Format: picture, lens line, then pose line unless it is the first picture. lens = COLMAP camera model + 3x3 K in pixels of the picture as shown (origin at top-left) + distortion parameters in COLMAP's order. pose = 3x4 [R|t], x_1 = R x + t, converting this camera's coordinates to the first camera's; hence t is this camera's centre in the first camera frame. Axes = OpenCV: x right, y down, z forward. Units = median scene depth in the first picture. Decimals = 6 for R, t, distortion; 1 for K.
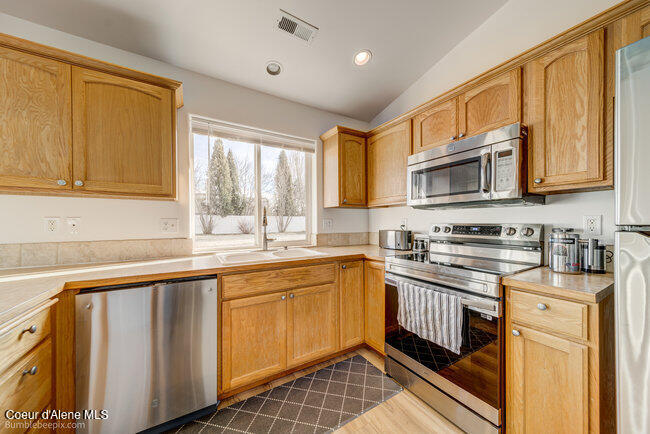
lens RADIAL K [[226.4, 0, 324.8], [0, 226.4, 223.5], [0, 0, 1]] dist [0.002142, 0.000230]
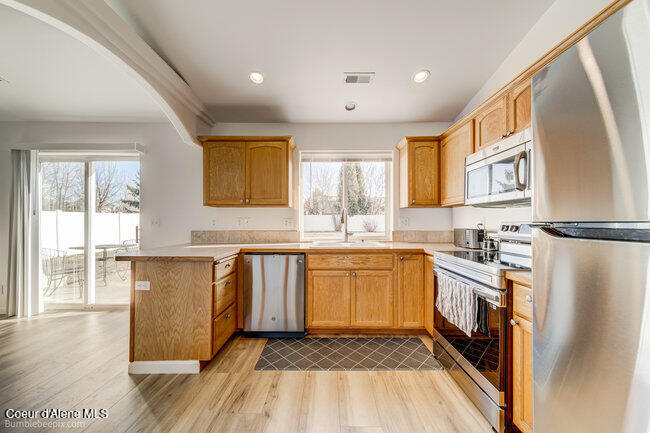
lens RADIAL K [[227.0, 0, 325.5], [0, 227.0, 220.1], [0, 0, 1]] dist [0.001442, 0.000141]
pose [[0.851178, -0.001297, -0.524875, 0.372288], [-0.004036, 0.999951, -0.009016, 0.003700], [0.524861, 0.009793, 0.851131, -0.227264]]
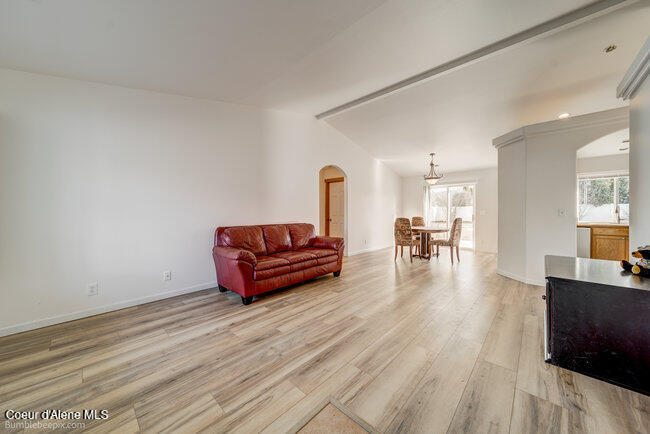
lens RADIAL K [[228.5, 0, 323.7], [0, 228.5, 213.2], [0, 0, 1]] dist [0.000730, 0.000051]
pose [[0.266327, 0.009215, -0.963839, 1.345472], [-0.009012, 0.999934, 0.007070, 0.022000], [0.963841, 0.006803, 0.266393, -2.882609]]
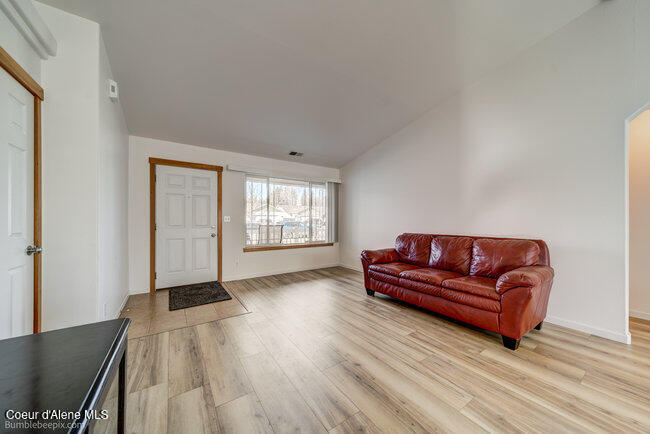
lens RADIAL K [[227.0, 0, 325.5], [0, 227.0, 220.6], [0, 0, 1]] dist [0.001442, 0.000141]
pose [[-0.998642, 0.002308, -0.052048, 0.199653], [0.001879, 0.999964, 0.008293, 0.019608], [0.052065, 0.008184, -0.998610, -1.120167]]
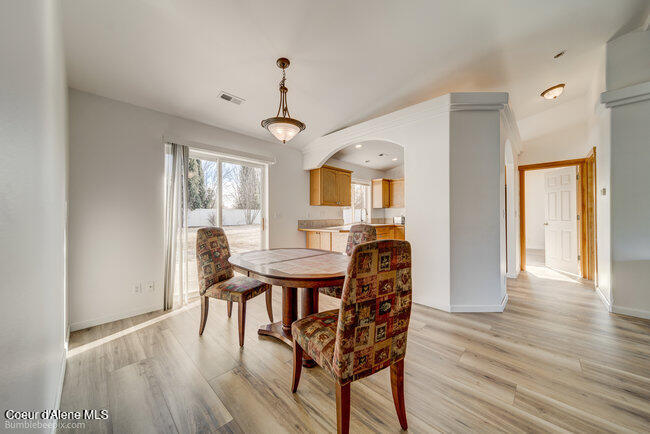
lens RADIAL K [[228.9, 0, 326.5], [0, 228.9, 214.8], [0, 0, 1]] dist [0.000277, -0.000032]
pose [[0.964883, -0.003621, 0.262654, -1.566103], [0.005370, 0.999968, -0.005938, 0.021513], [-0.262625, 0.007140, 0.964872, -1.750866]]
